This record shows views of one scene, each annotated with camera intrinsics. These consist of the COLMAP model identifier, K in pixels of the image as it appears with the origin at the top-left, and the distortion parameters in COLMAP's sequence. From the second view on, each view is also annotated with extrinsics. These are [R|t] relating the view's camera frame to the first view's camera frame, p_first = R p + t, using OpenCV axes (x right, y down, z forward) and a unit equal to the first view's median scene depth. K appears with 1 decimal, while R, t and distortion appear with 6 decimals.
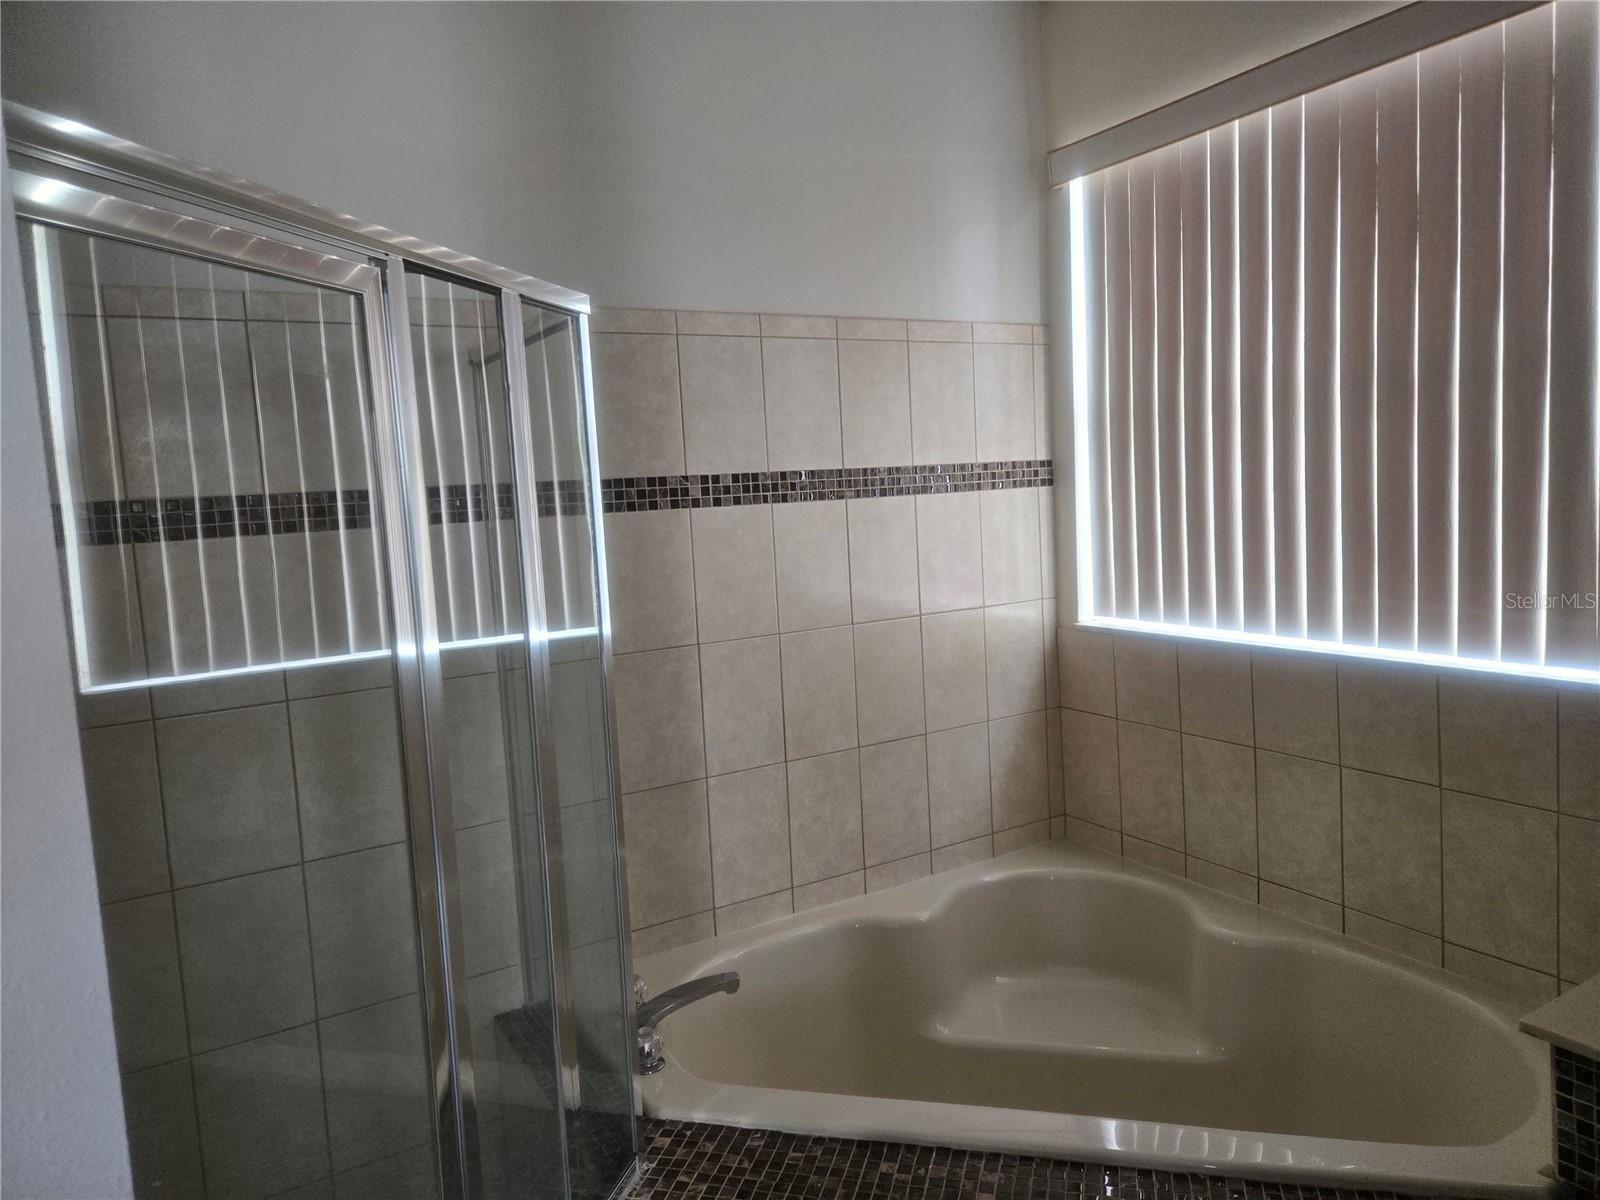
lens RADIAL K [[1064.7, 0, 845.3], [0, 1064.7, 580.3], [0, 0, 1]] dist [0.115110, -0.153664]
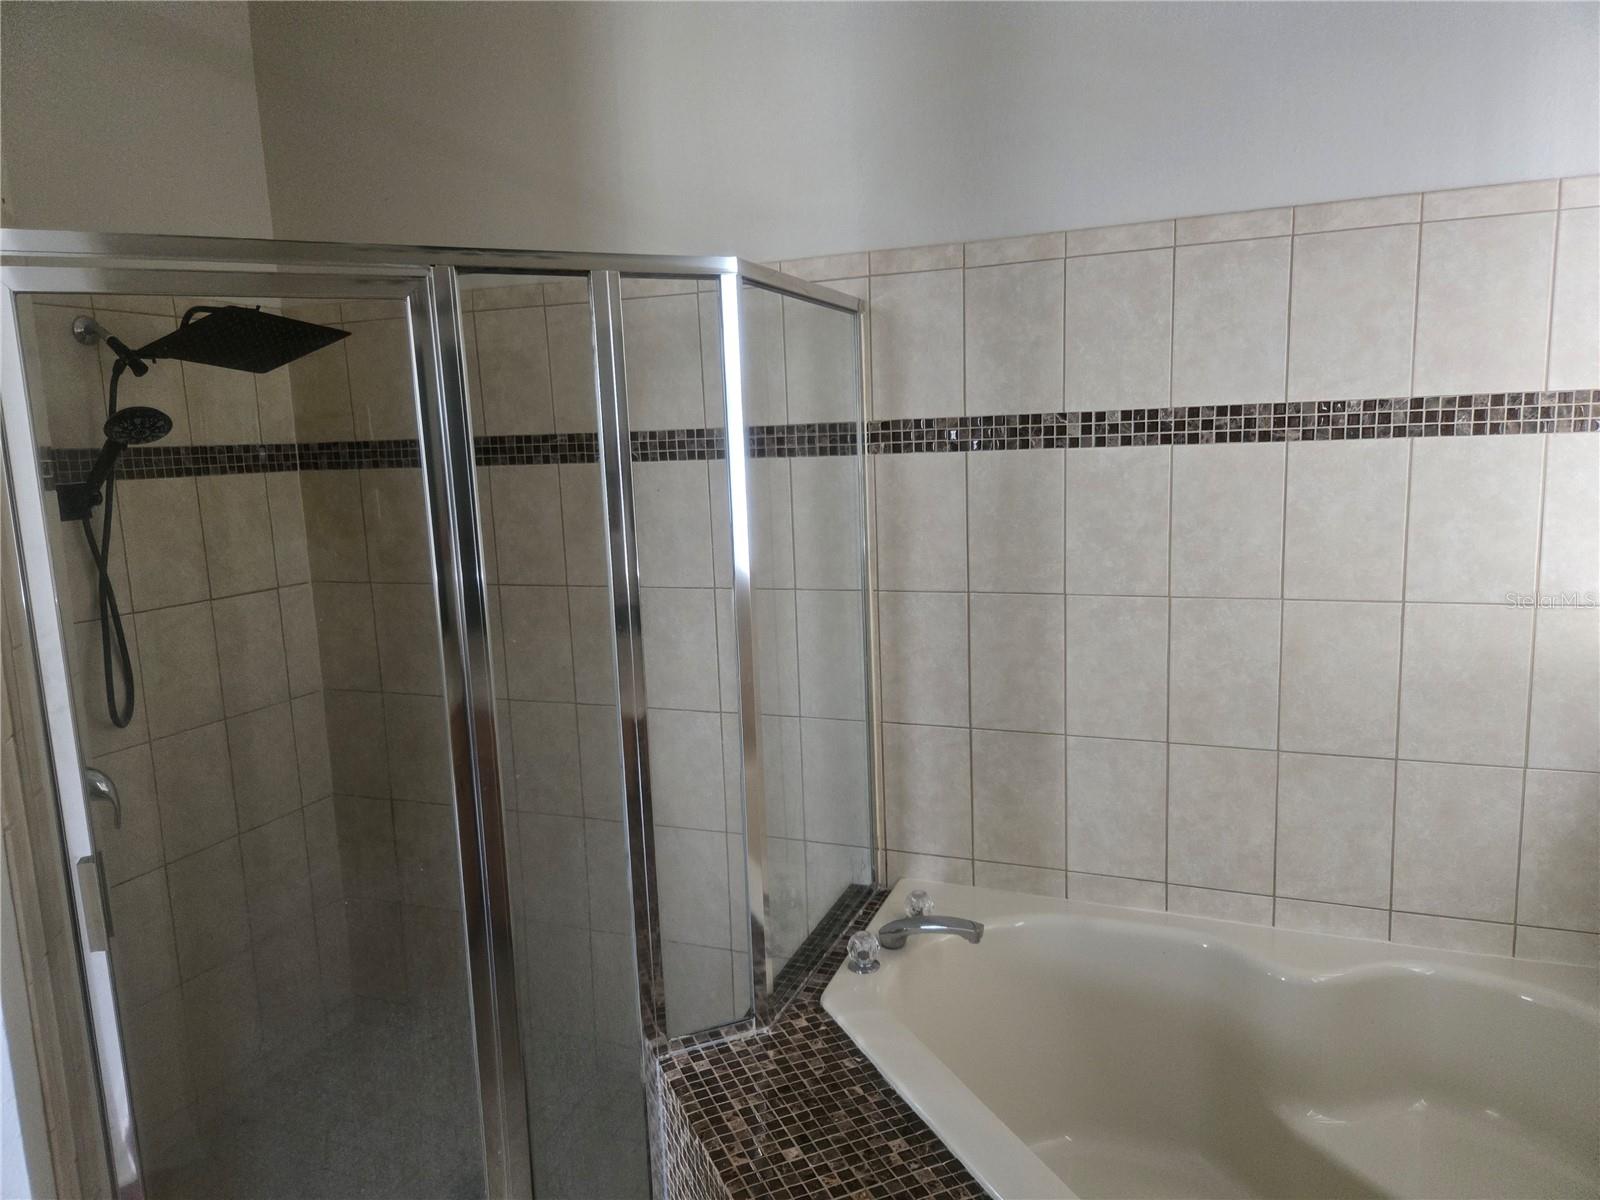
lens RADIAL K [[1082.3, 0, 823.4], [0, 1082.3, 598.8], [0, 0, 1]] dist [0.019888, -0.002874]
pose [[0.605115, 0.146956, -0.782458, 0.472617], [-0.067969, 0.988764, 0.133139, -0.047997], [0.793232, -0.027381, 0.608304, 0.250426]]
